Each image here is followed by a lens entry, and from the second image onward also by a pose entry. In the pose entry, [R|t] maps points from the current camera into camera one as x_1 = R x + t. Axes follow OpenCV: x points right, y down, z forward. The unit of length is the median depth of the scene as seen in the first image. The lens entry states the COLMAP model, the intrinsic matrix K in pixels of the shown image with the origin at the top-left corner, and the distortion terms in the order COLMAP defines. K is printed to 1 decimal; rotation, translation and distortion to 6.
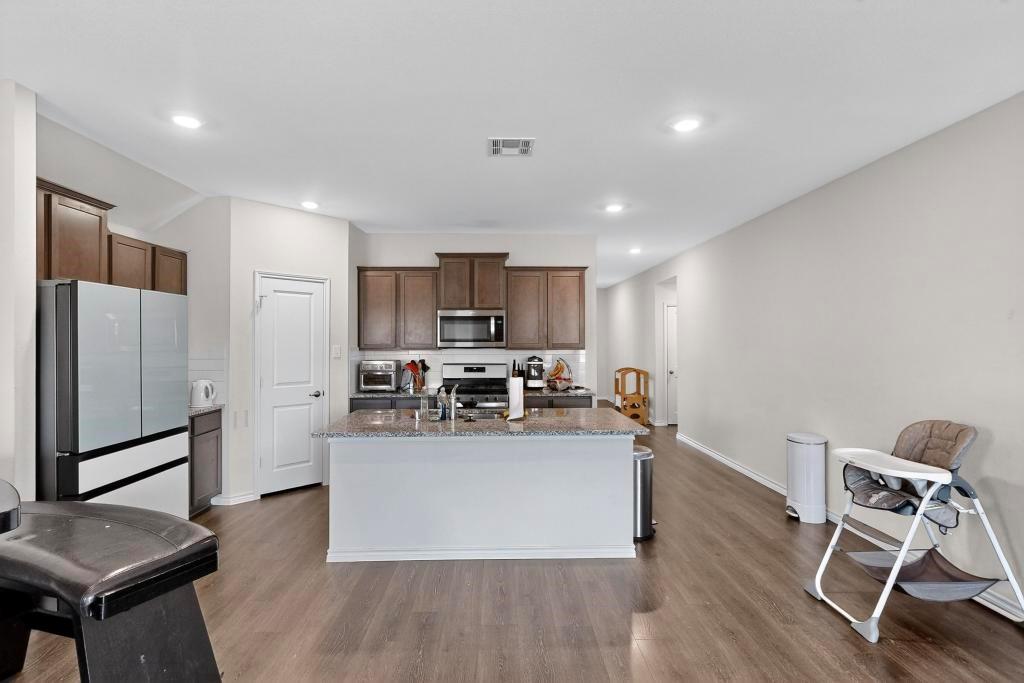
lens RADIAL K [[500.6, 0, 512.0], [0, 500.6, 341.5], [0, 0, 1]] dist [0.003823, 0.000013]
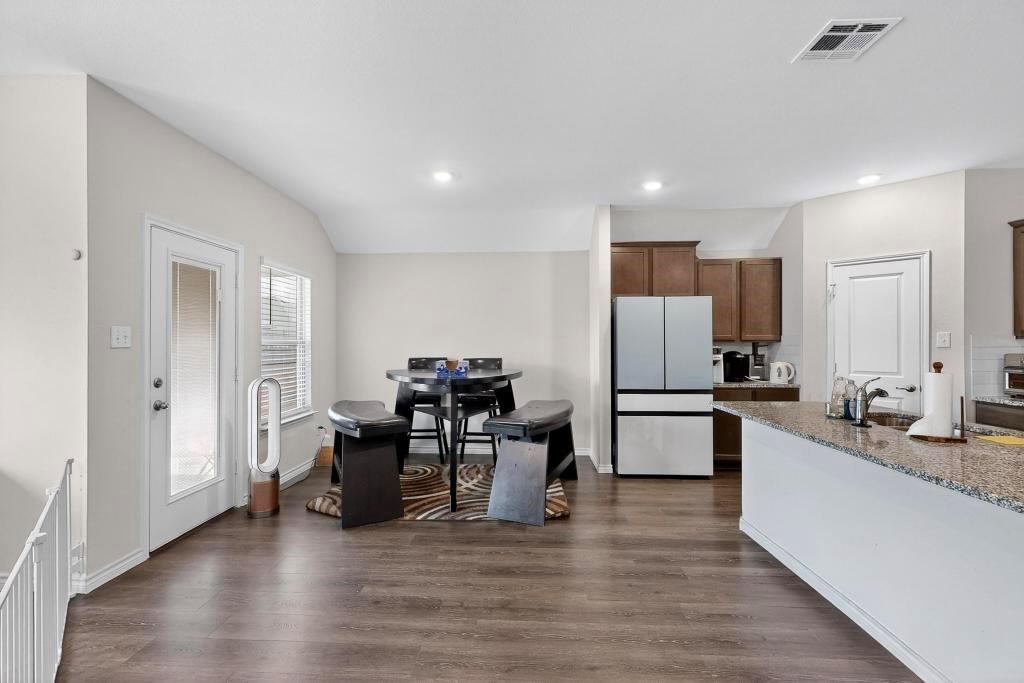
lens RADIAL K [[448.9, 0, 512.0], [0, 448.9, 341.5], [0, 0, 1]] dist [0.002555, -0.000236]
pose [[-0.059615, -0.000902, -0.998221, 0.385386], [0.001302, 0.999999, -0.000981, 0.021327], [0.998221, -0.001358, -0.059613, 0.327917]]
